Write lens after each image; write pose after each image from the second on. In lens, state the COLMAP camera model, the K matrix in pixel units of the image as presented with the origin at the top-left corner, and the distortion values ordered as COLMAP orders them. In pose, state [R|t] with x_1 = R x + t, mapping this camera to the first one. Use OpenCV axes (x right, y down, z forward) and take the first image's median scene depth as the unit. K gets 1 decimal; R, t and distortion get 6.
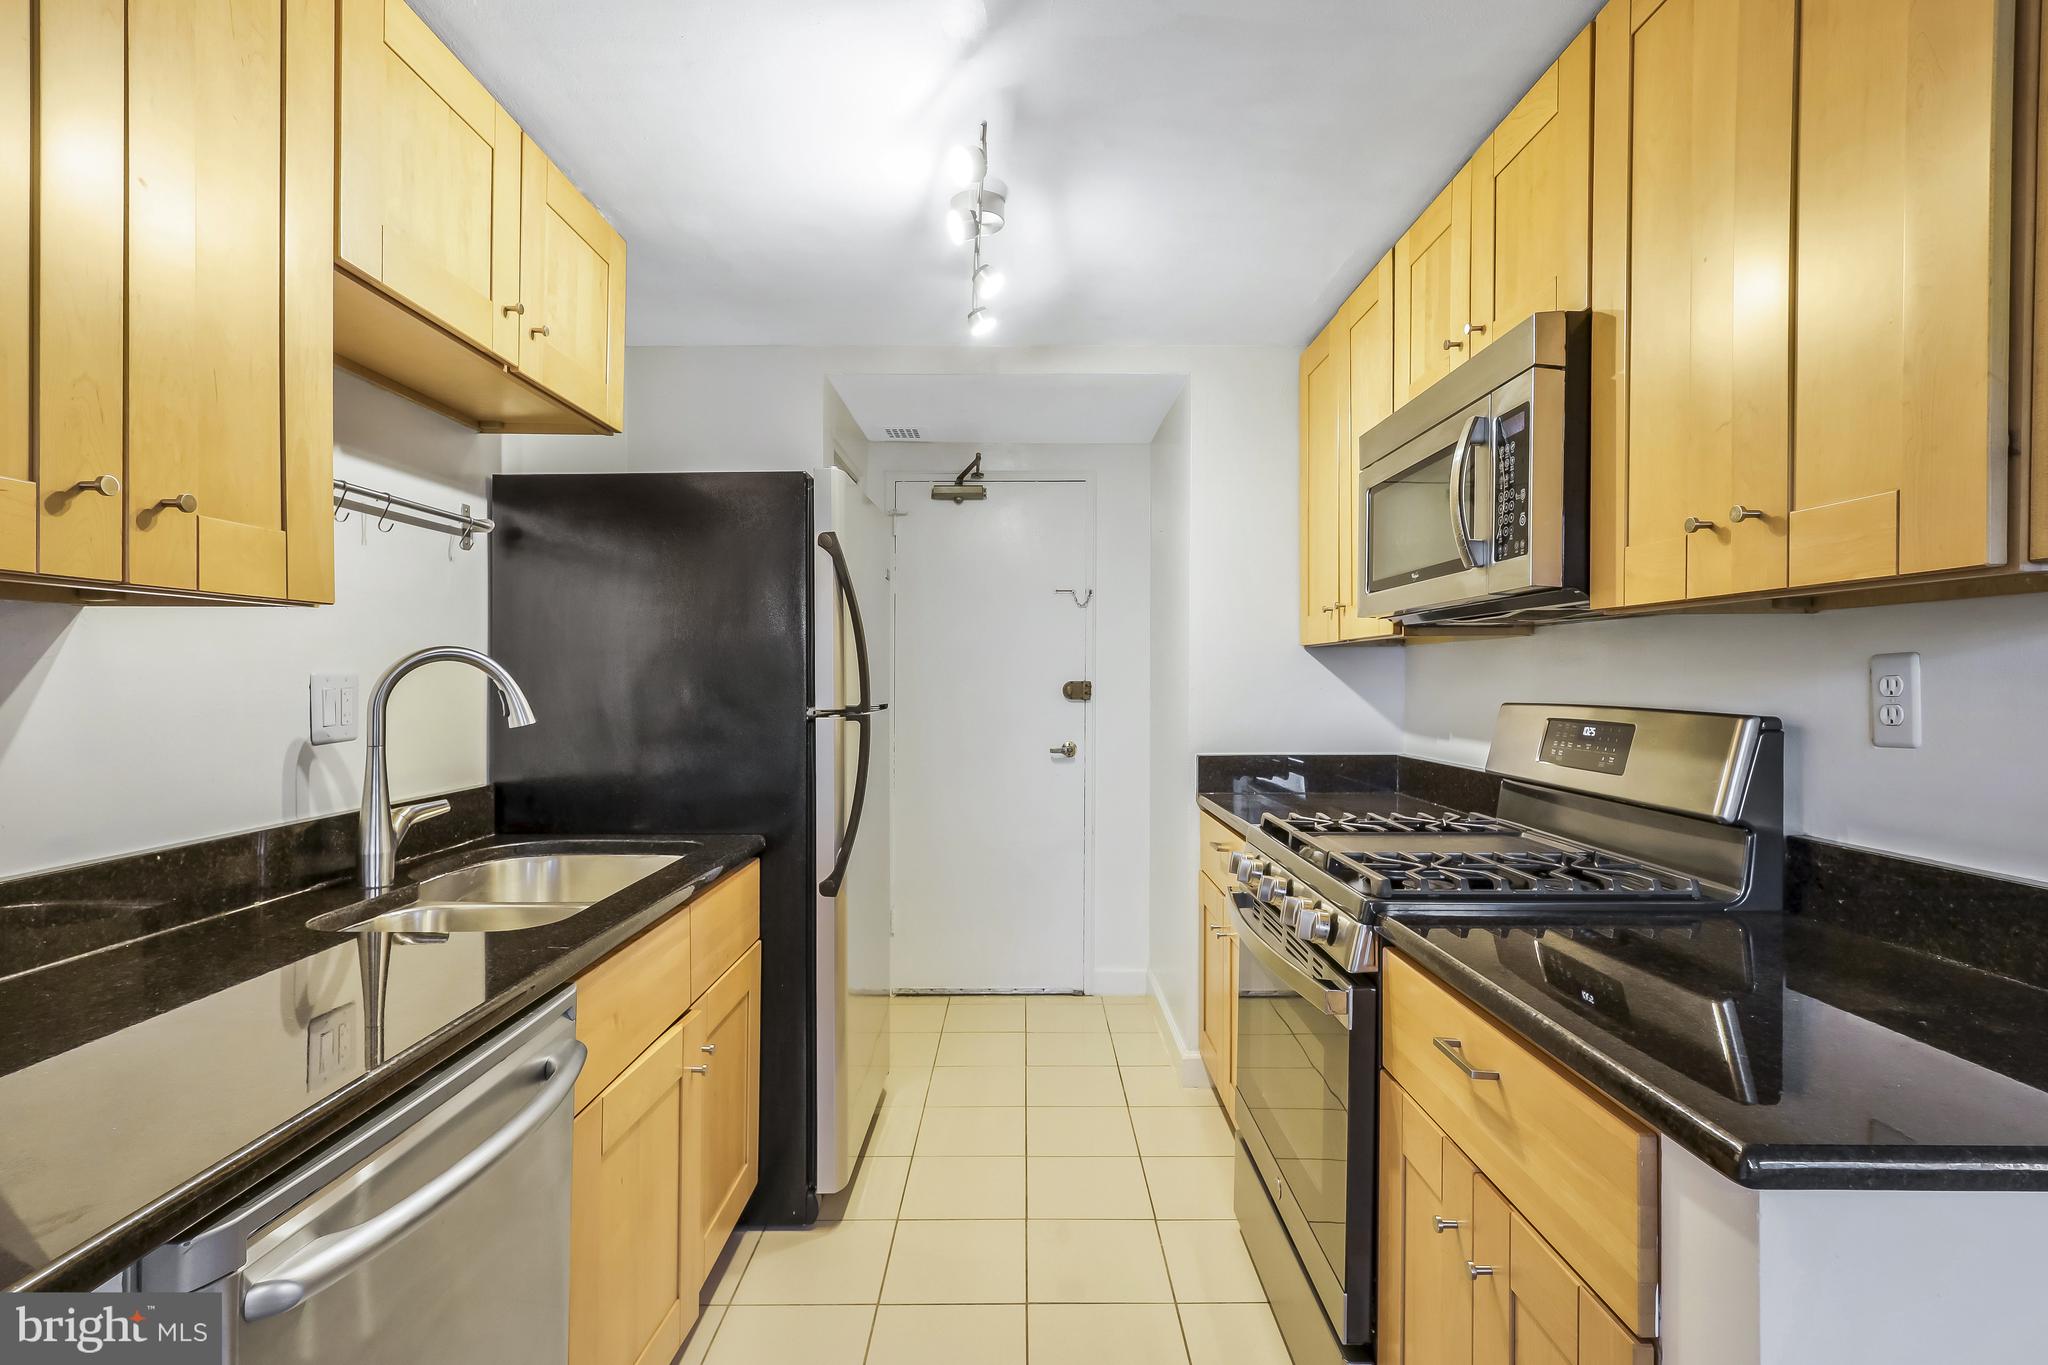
lens RADIAL K [[962.6, 0, 1026.3], [0, 962.6, 675.8], [0, 0, 1]] dist [0.002154, 0.000074]
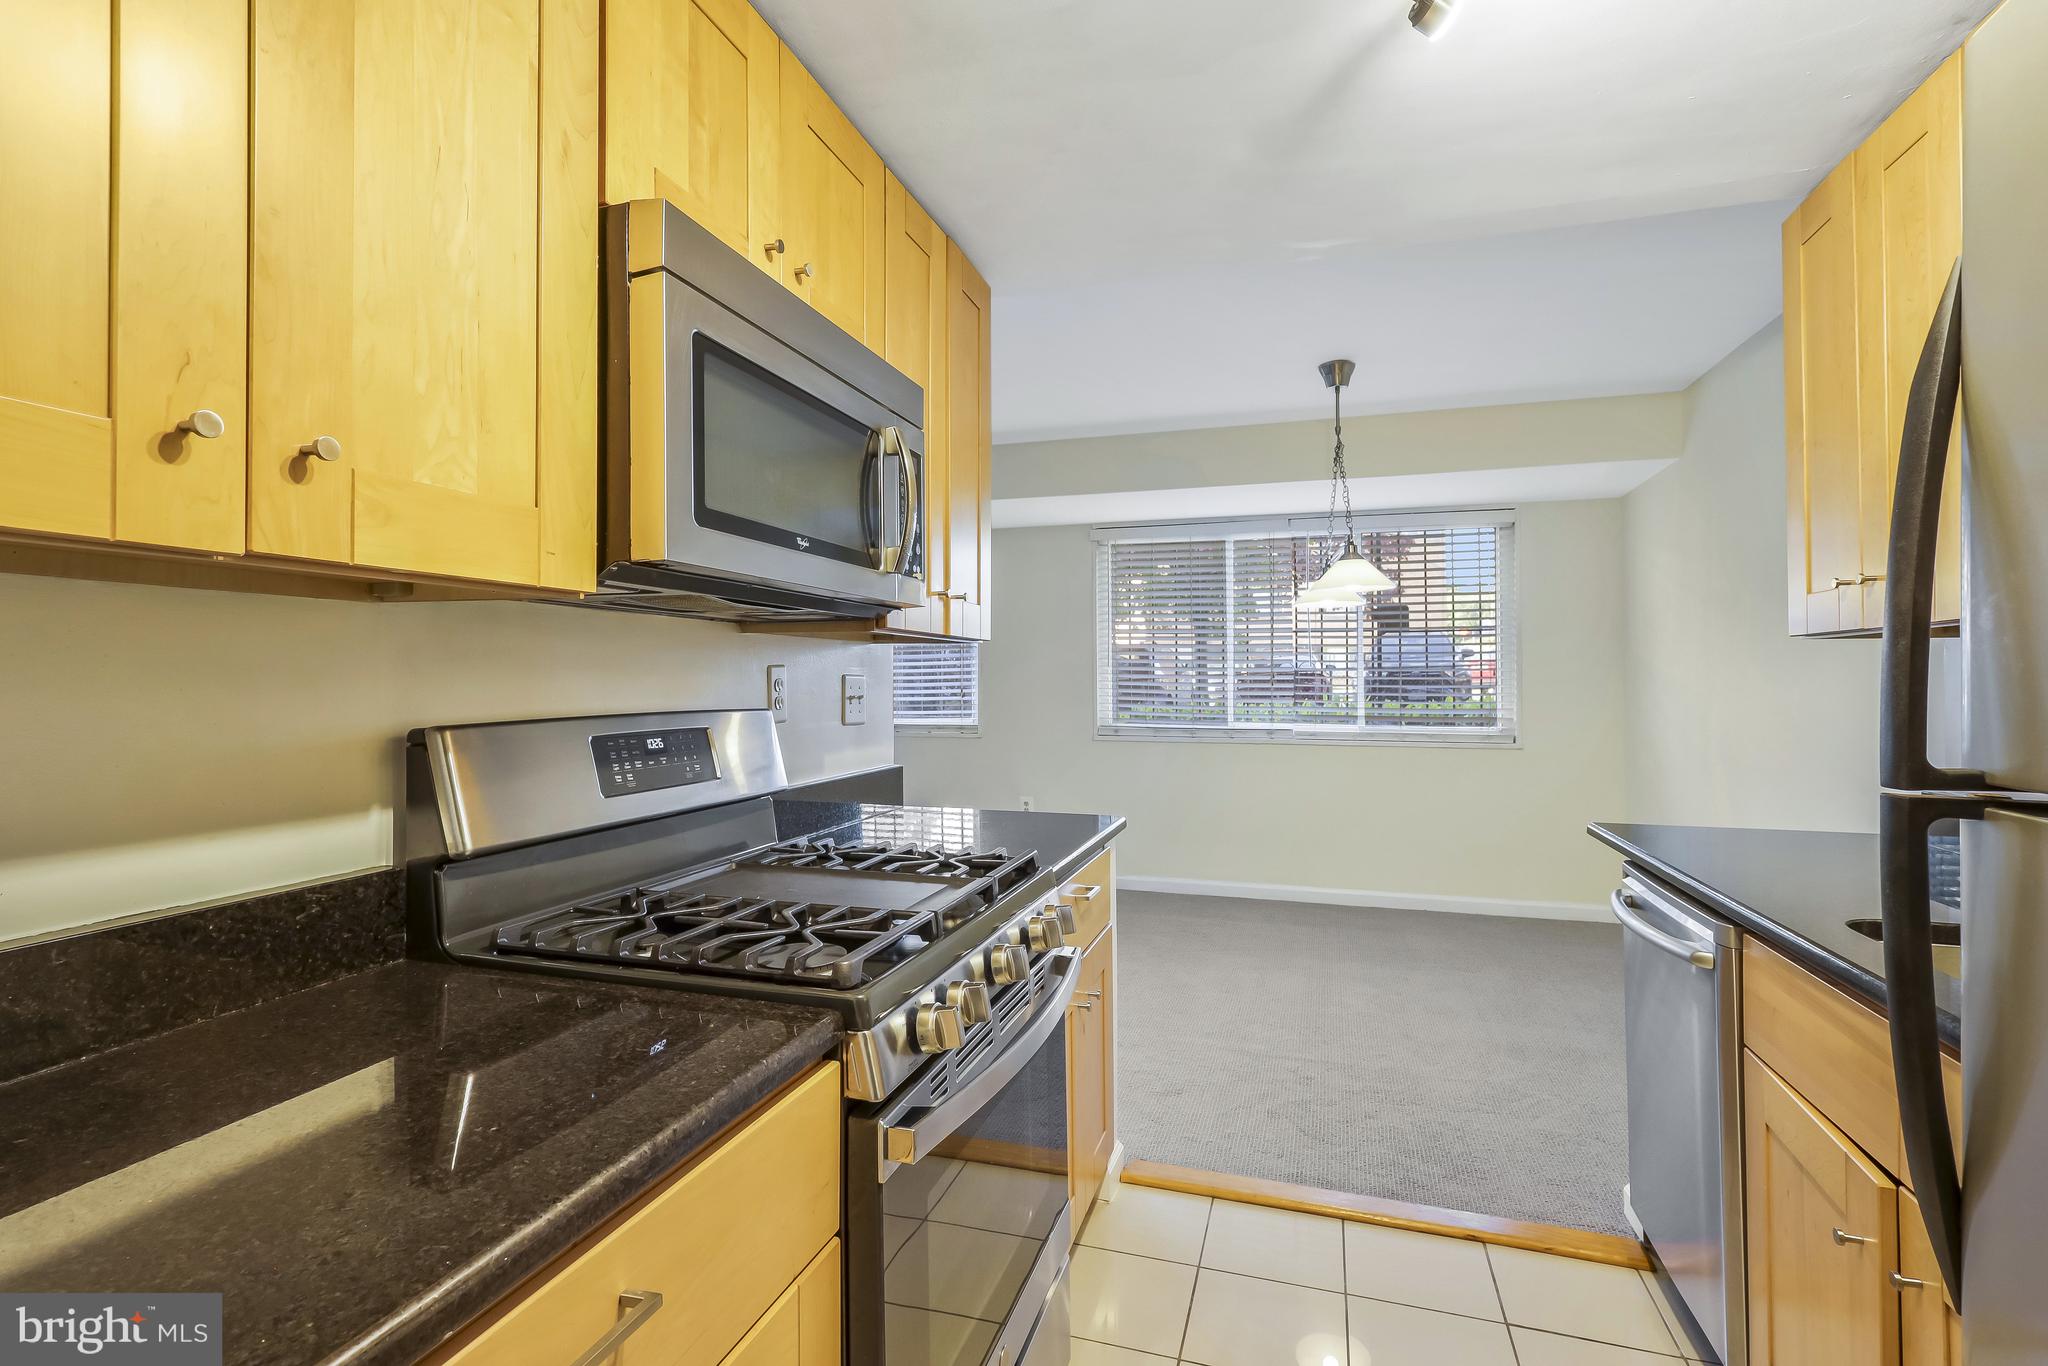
lens RADIAL K [[951.4, 0, 1018.4], [0, 951.4, 672.6], [0, 0, 1]] dist [-0.000269, -0.000101]
pose [[-0.950233, -0.000769, 0.311538, 0.018423], [-0.003292, 0.999966, -0.007575, 0.000807], [-0.311522, -0.008223, -0.950203, 1.463297]]
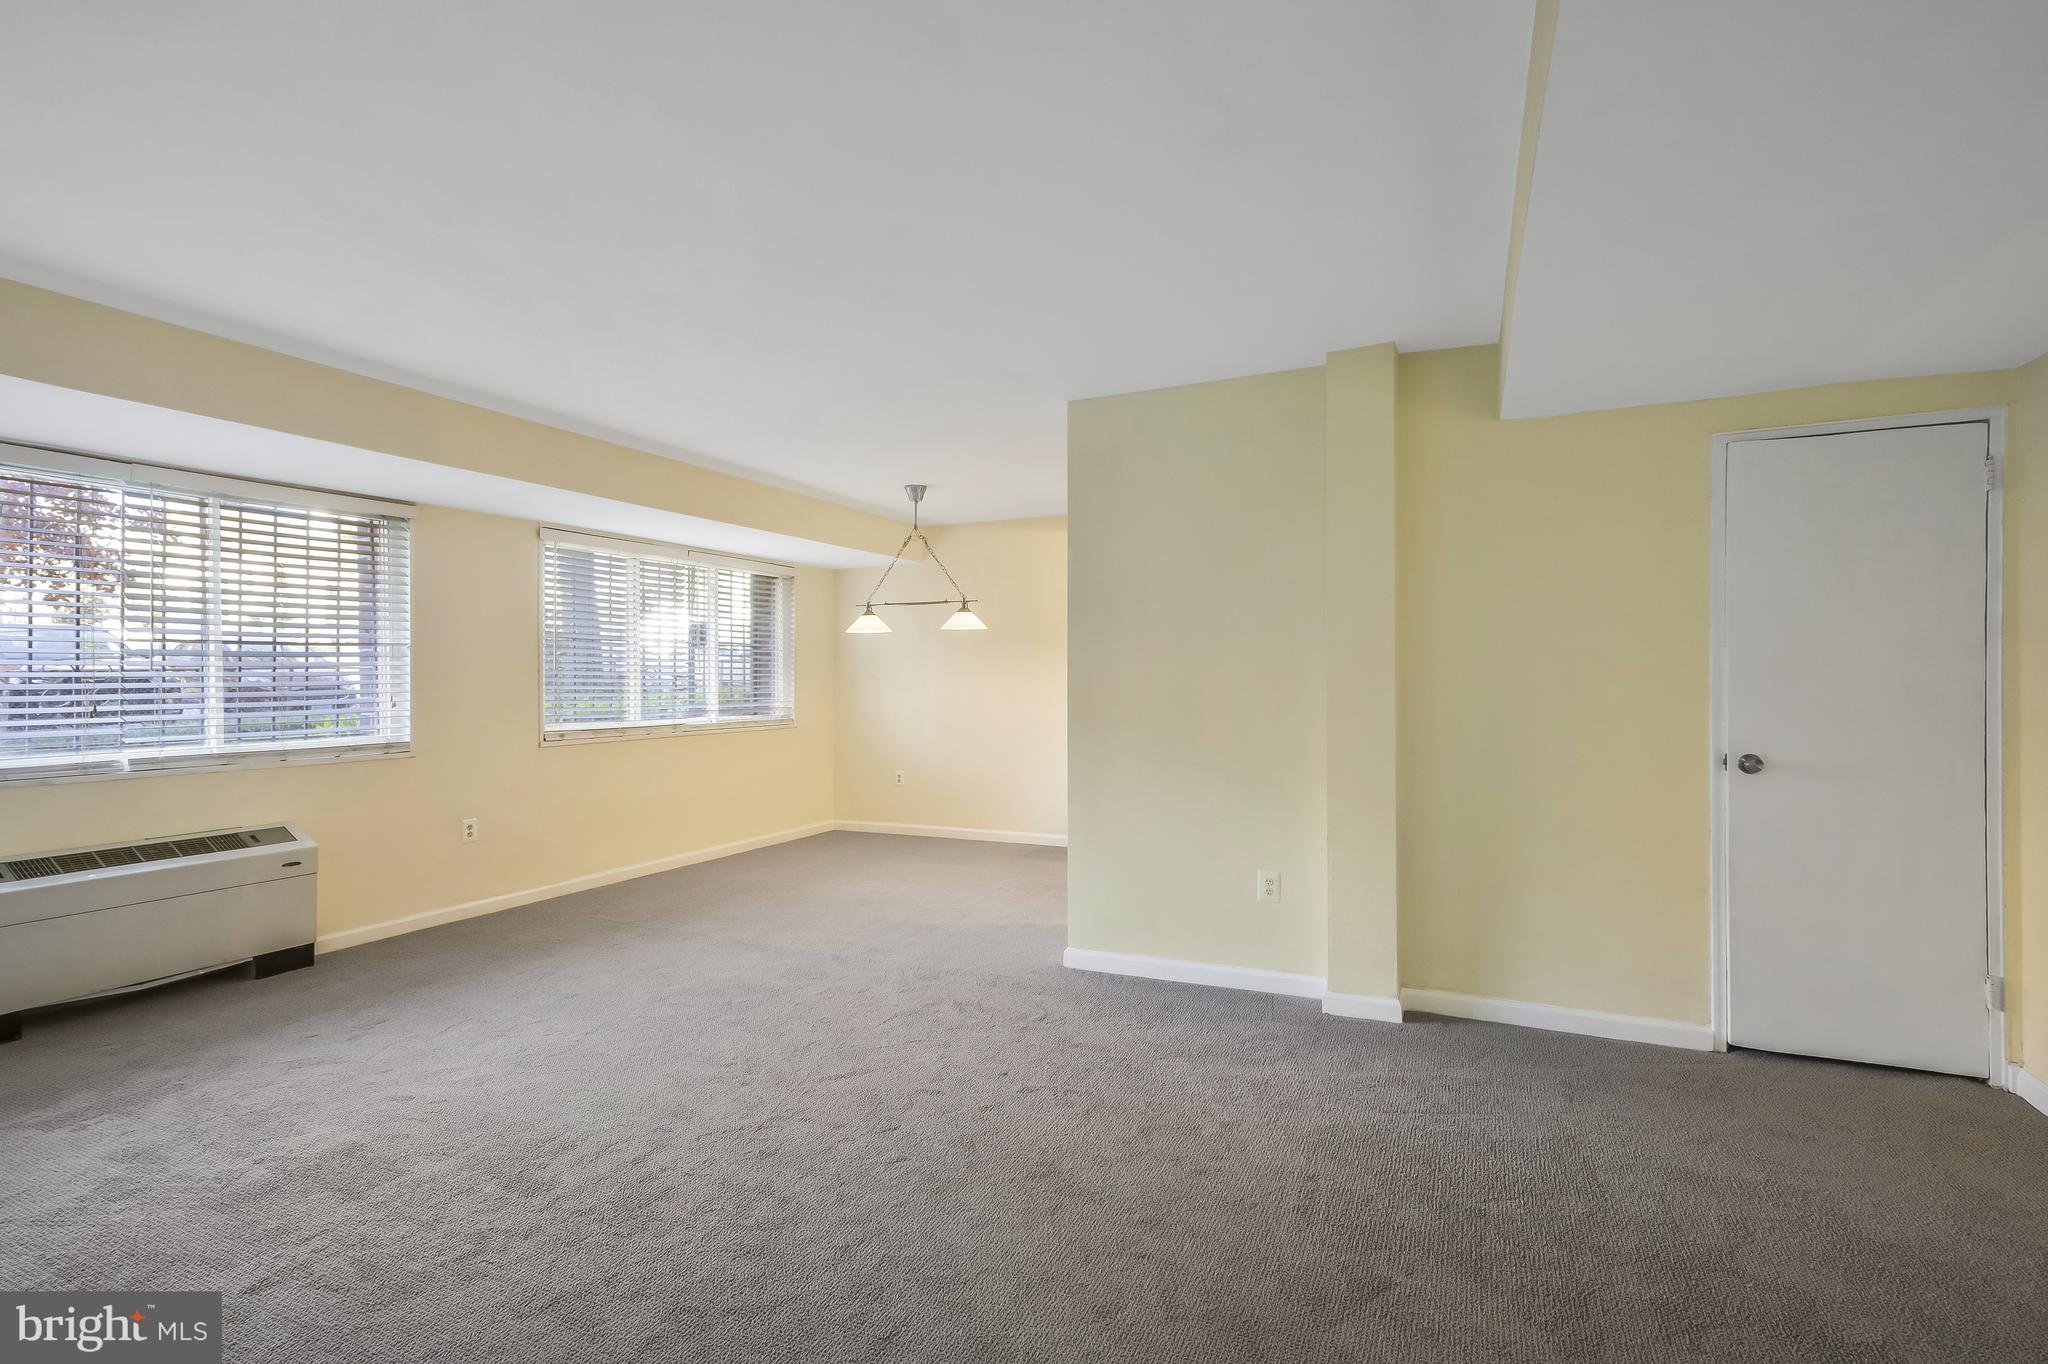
lens RADIAL K [[951.5, 0, 1024.3], [0, 951.5, 687.8], [0, 0, 1]] dist [0.000164, 0.000213]
pose [[-0.423805, 0.008472, -0.905714, 2.497120], [0.006335, 0.999960, 0.006389, 0.002617], [0.905731, -0.003030, -0.423842, 1.124672]]
